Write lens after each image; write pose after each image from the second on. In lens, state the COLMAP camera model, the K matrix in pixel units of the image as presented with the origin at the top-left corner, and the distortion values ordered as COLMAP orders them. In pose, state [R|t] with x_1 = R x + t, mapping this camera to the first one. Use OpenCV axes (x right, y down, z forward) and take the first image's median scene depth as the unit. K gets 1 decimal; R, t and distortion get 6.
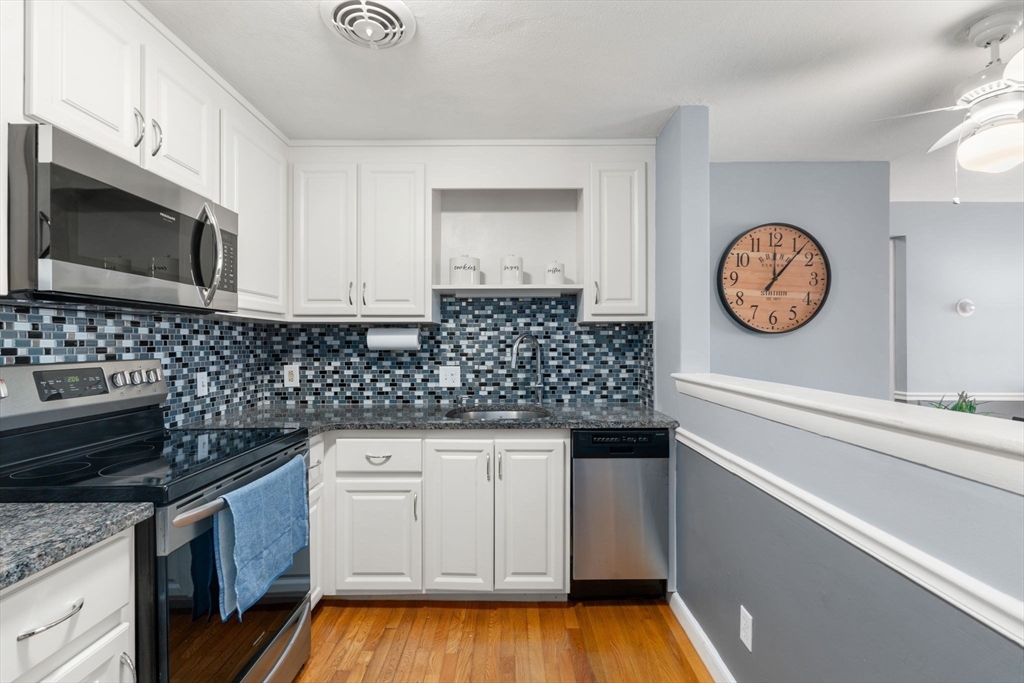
lens RADIAL K [[452.1, 0, 512.0], [0, 452.1, 340.6], [0, 0, 1]] dist [0.002360, -0.003354]
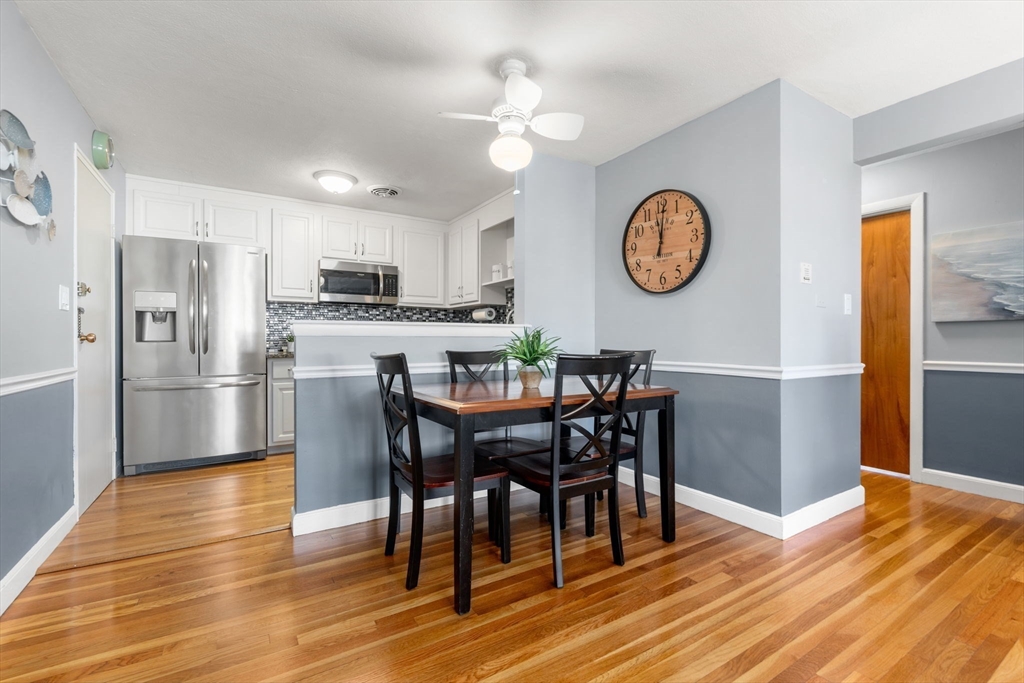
lens RADIAL K [[452.1, 0, 507.4], [0, 452.1, 338.6], [0, 0, 1]] dist [0.002360, -0.003354]
pose [[0.517371, -0.000810, -0.855761, 1.406111], [0.001082, 0.999999, -0.000292, 0.098424], [0.855761, -0.000775, 0.517371, 0.138150]]
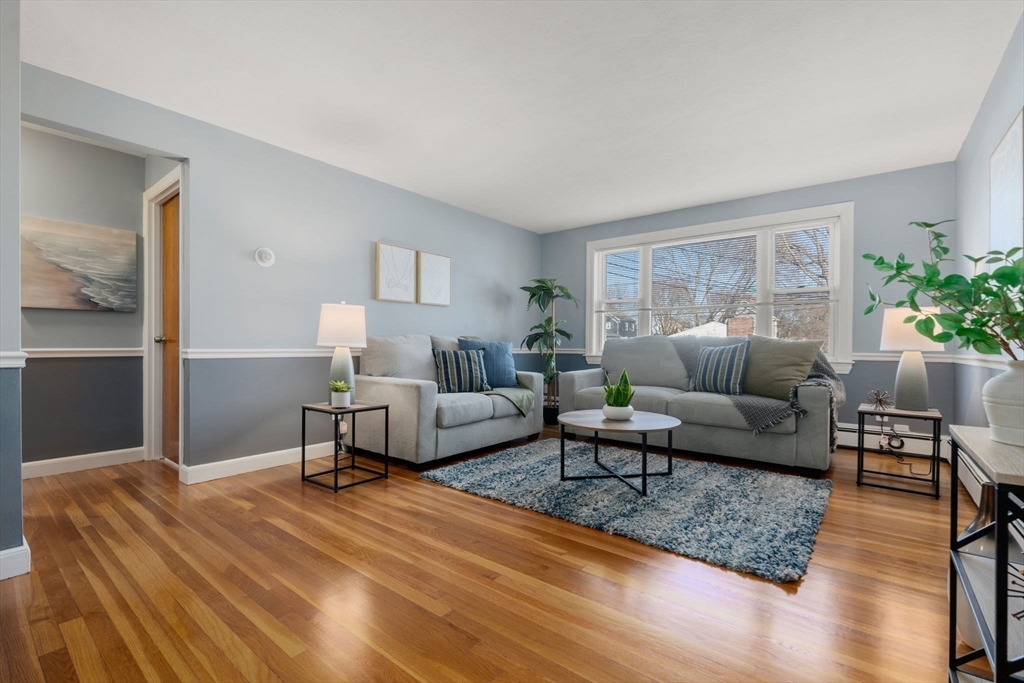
lens RADIAL K [[452.1, 0, 513.9], [0, 452.1, 350.1], [0, 0, 1]] dist [0.002360, -0.003354]
pose [[0.625351, -0.003173, 0.780337, 0.851497], [-0.006039, 0.999942, 0.008905, 0.145728], [-0.780320, -0.010282, 0.625296, 0.055434]]
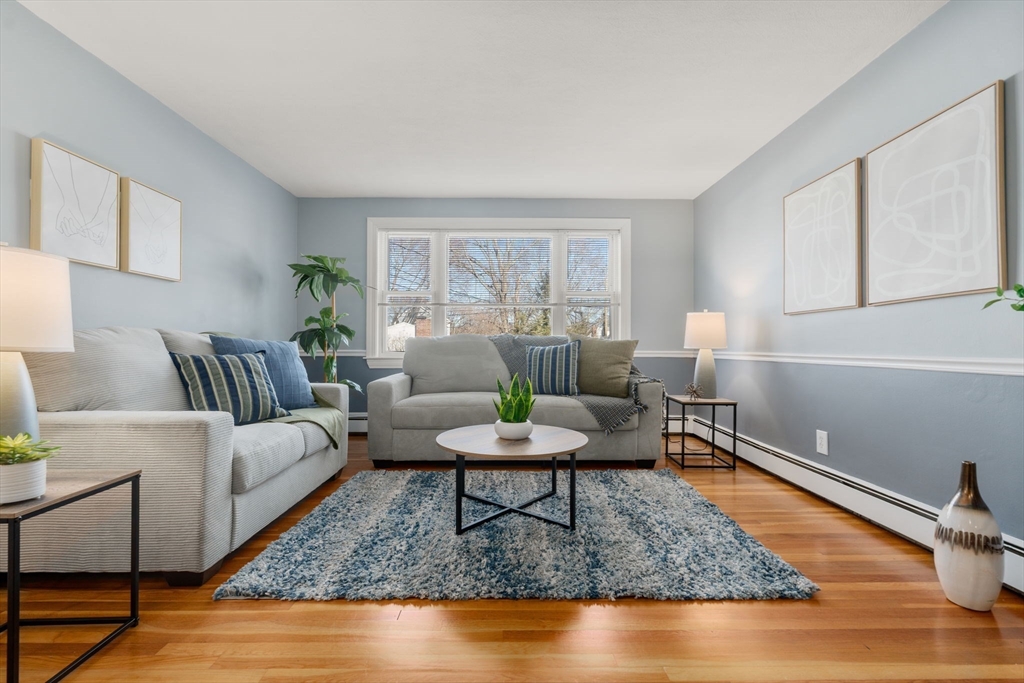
lens RADIAL K [[452.1, 0, 508.7], [0, 452.1, 350.3], [0, 0, 1]] dist [0.002360, -0.003354]
pose [[-0.000756, -0.007649, 0.999970, 1.004227], [0.000497, 0.999971, 0.007650, 0.145667], [-1.000000, 0.000503, -0.000753, 0.596021]]
